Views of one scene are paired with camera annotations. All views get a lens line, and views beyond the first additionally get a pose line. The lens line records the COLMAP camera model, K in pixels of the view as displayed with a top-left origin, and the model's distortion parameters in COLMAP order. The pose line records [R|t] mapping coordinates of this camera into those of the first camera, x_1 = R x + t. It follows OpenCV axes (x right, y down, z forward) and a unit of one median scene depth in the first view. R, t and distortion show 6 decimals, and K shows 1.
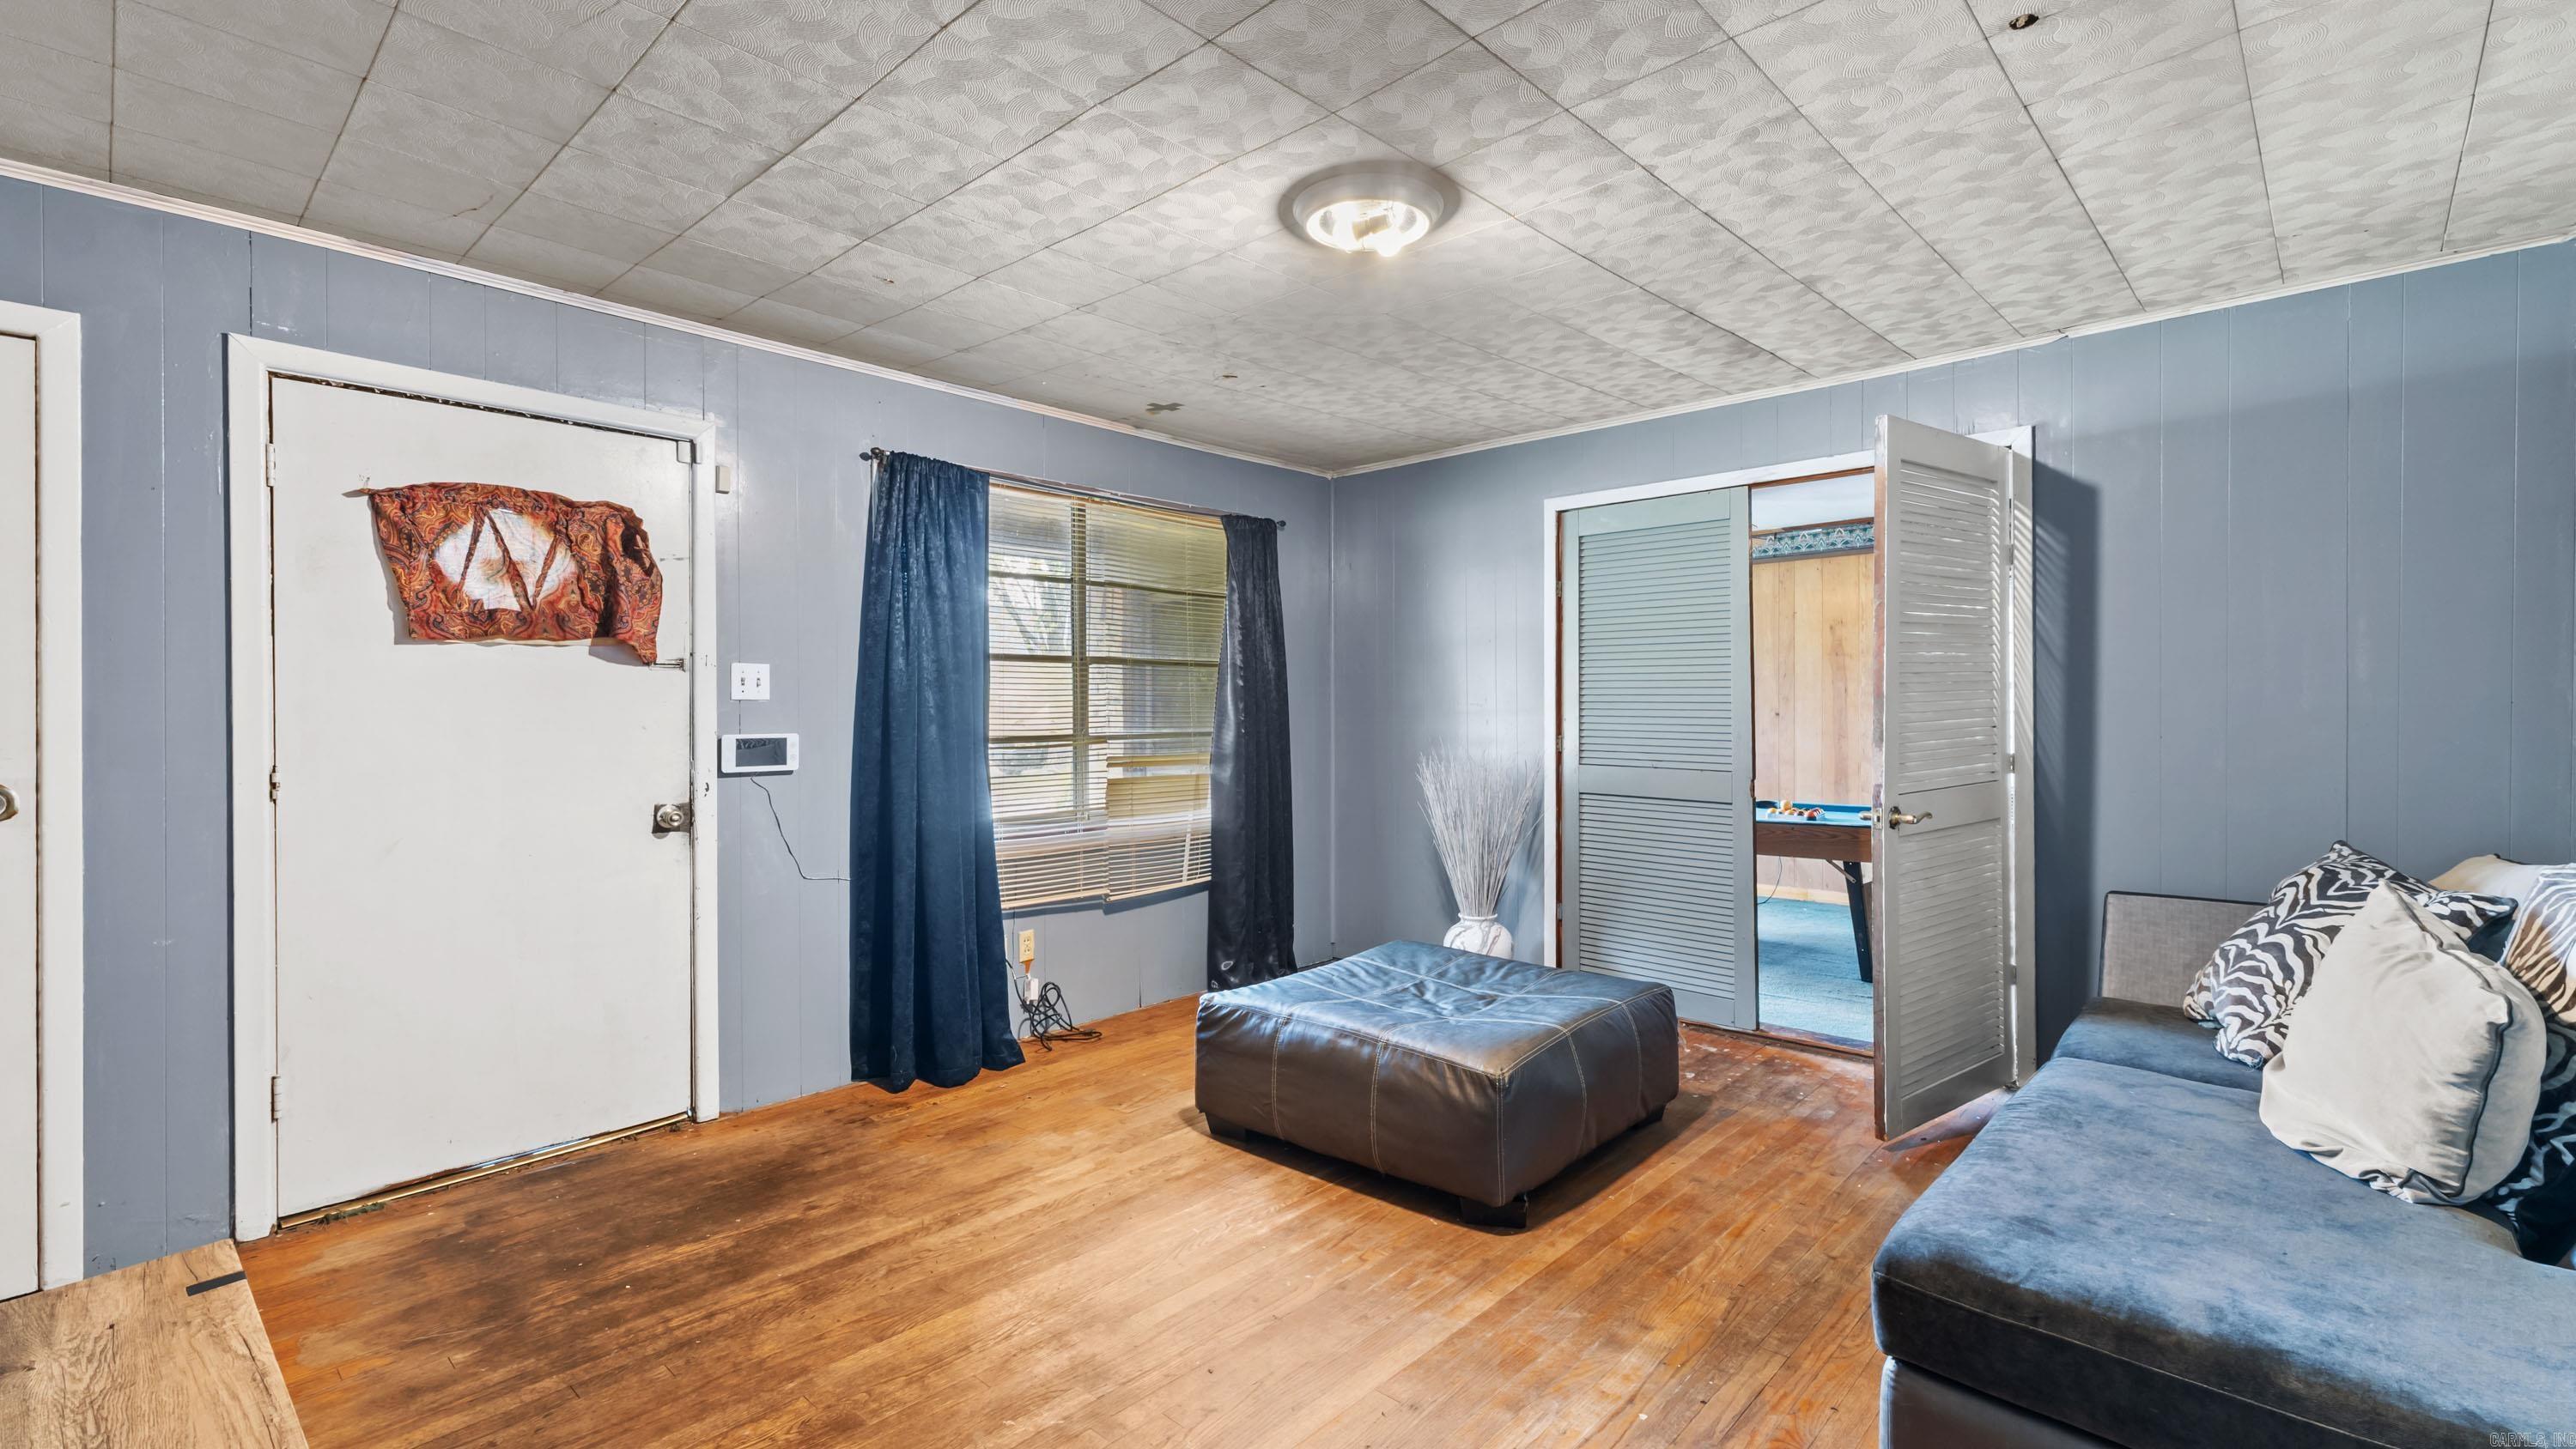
lens RADIAL K [[1127.8, 0, 1303.9], [0, 1127.8, 722.6], [0, 0, 1]] dist [0.005327, 0.000393]
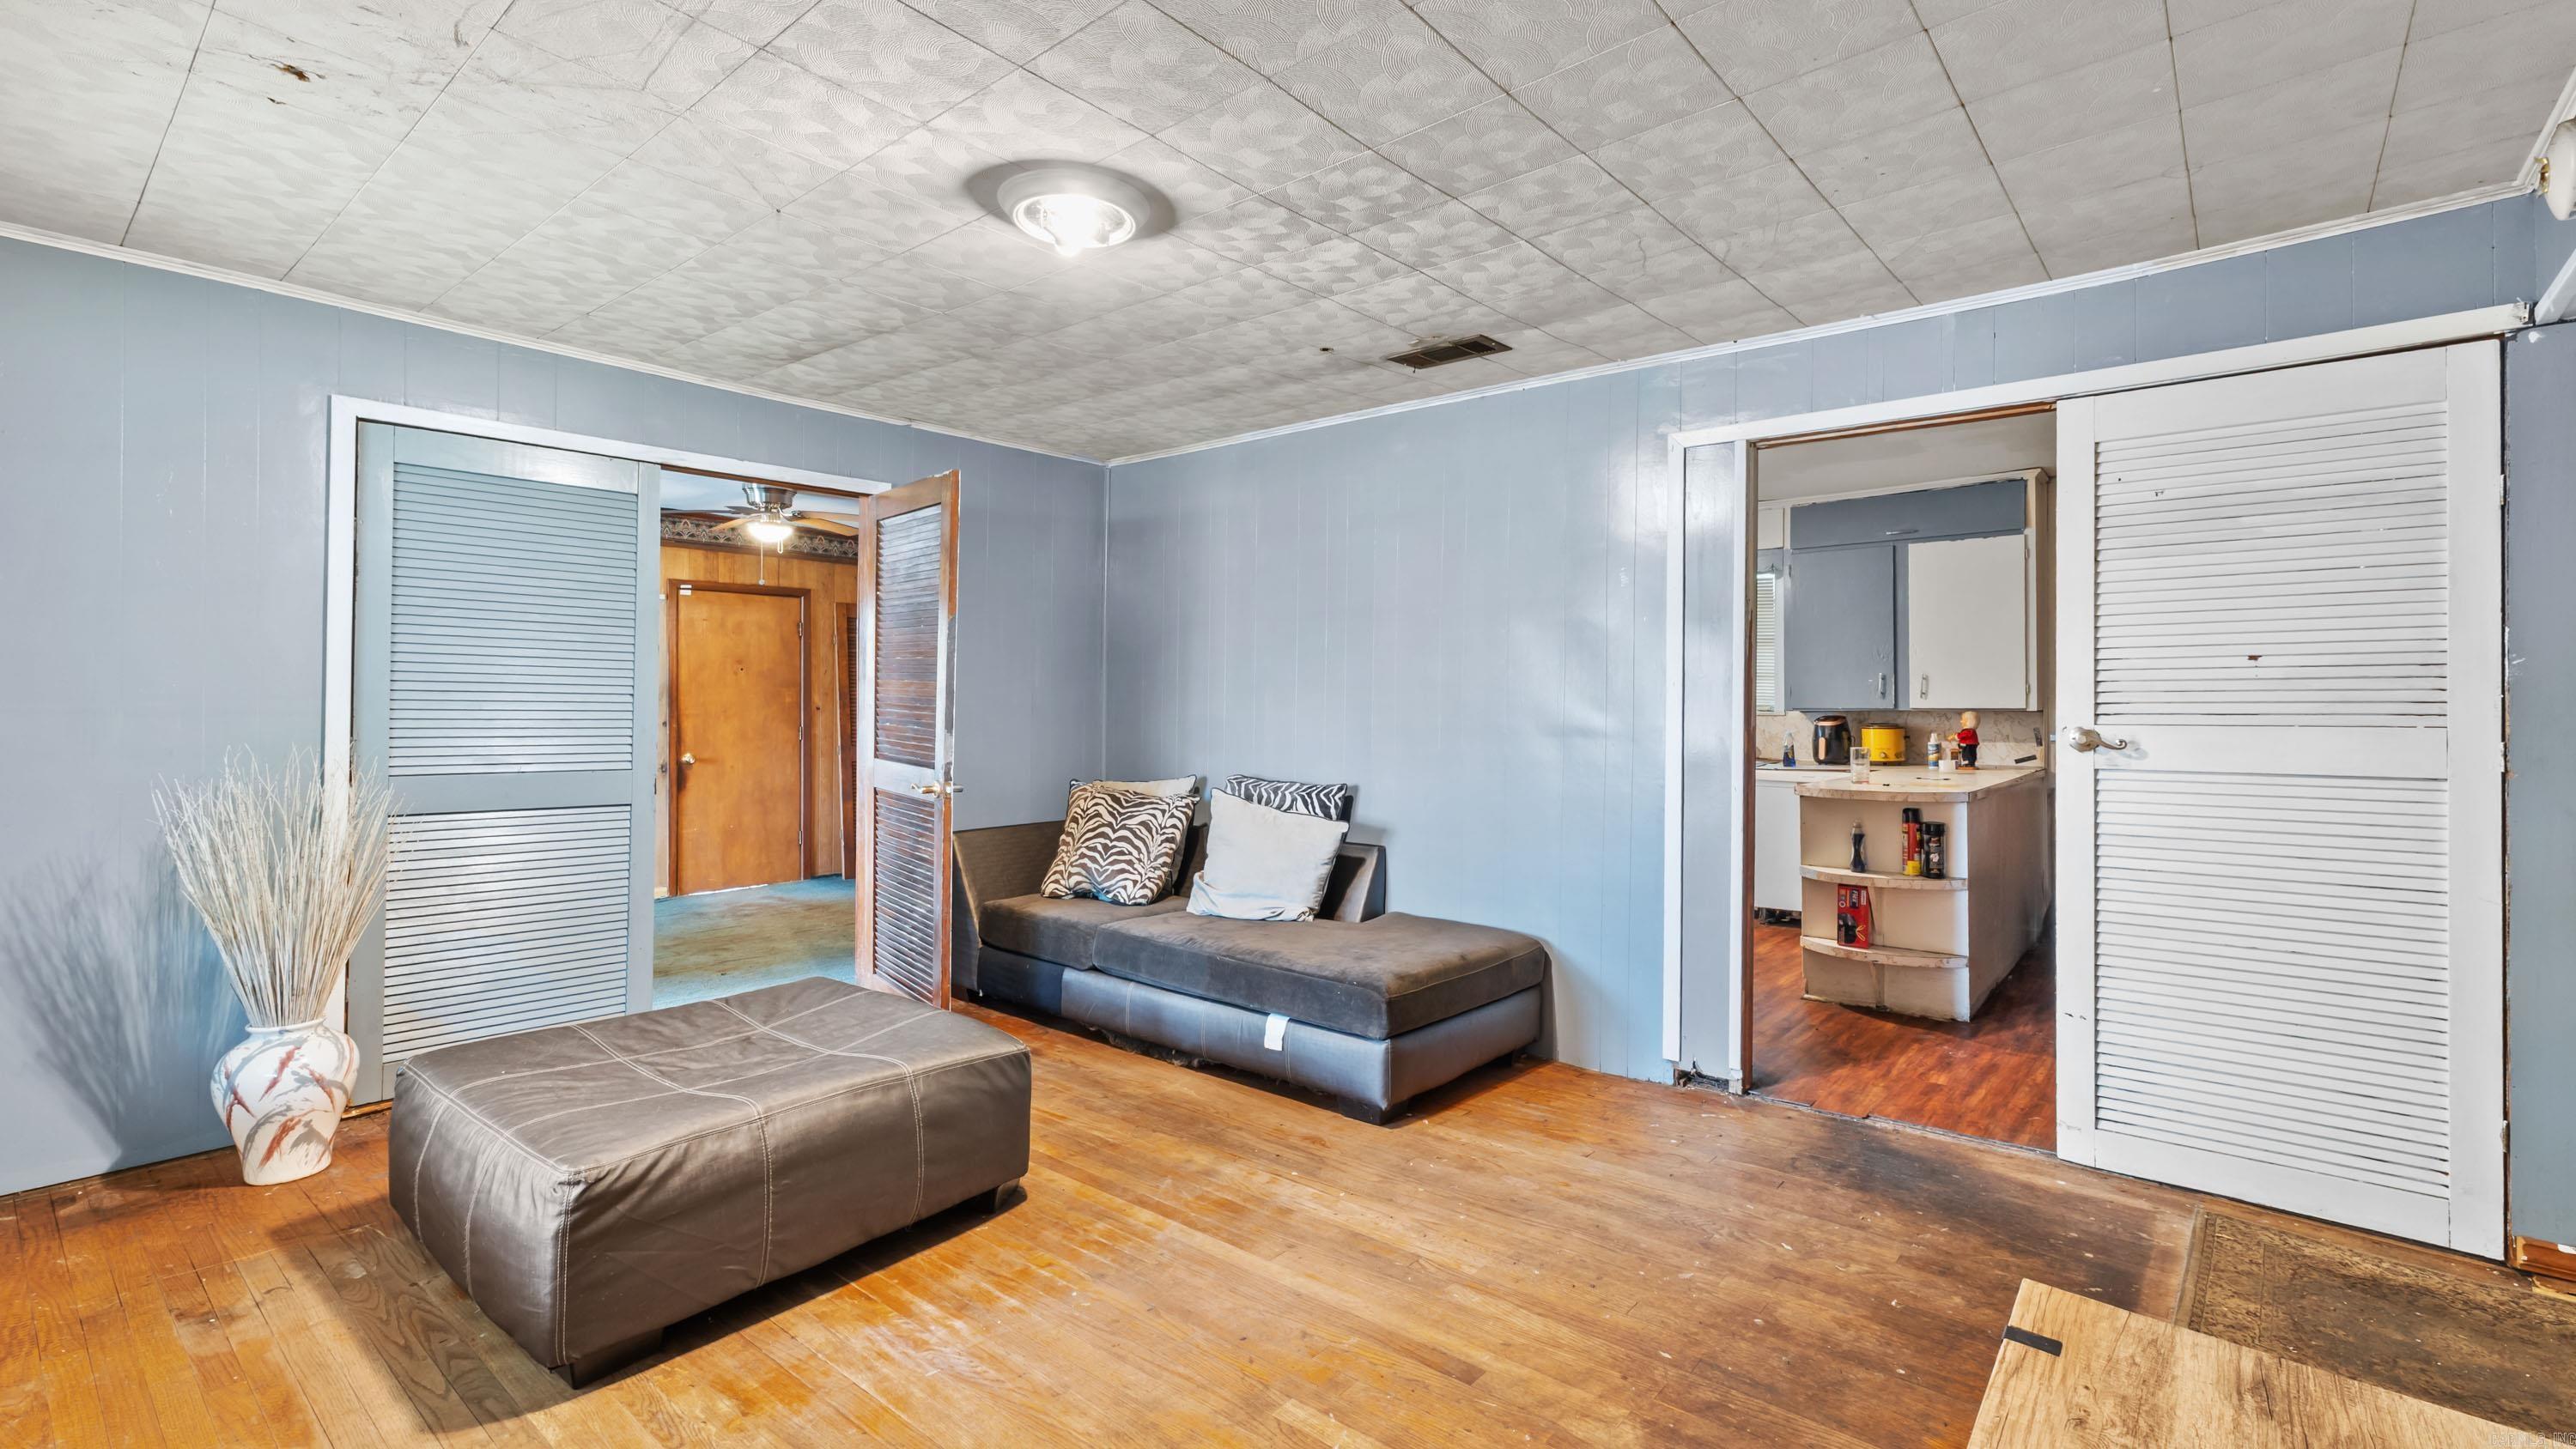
lens RADIAL K [[1127.8, 0, 1304.0], [0, 1127.8, 701.9], [0, 0, 1]] dist [0.005327, 0.000393]
pose [[-0.053411, 0.004744, 0.998561, -0.850247], [0.008364, 0.999956, -0.004303, -0.004033], [-0.998538, 0.008122, -0.053448, 0.752875]]
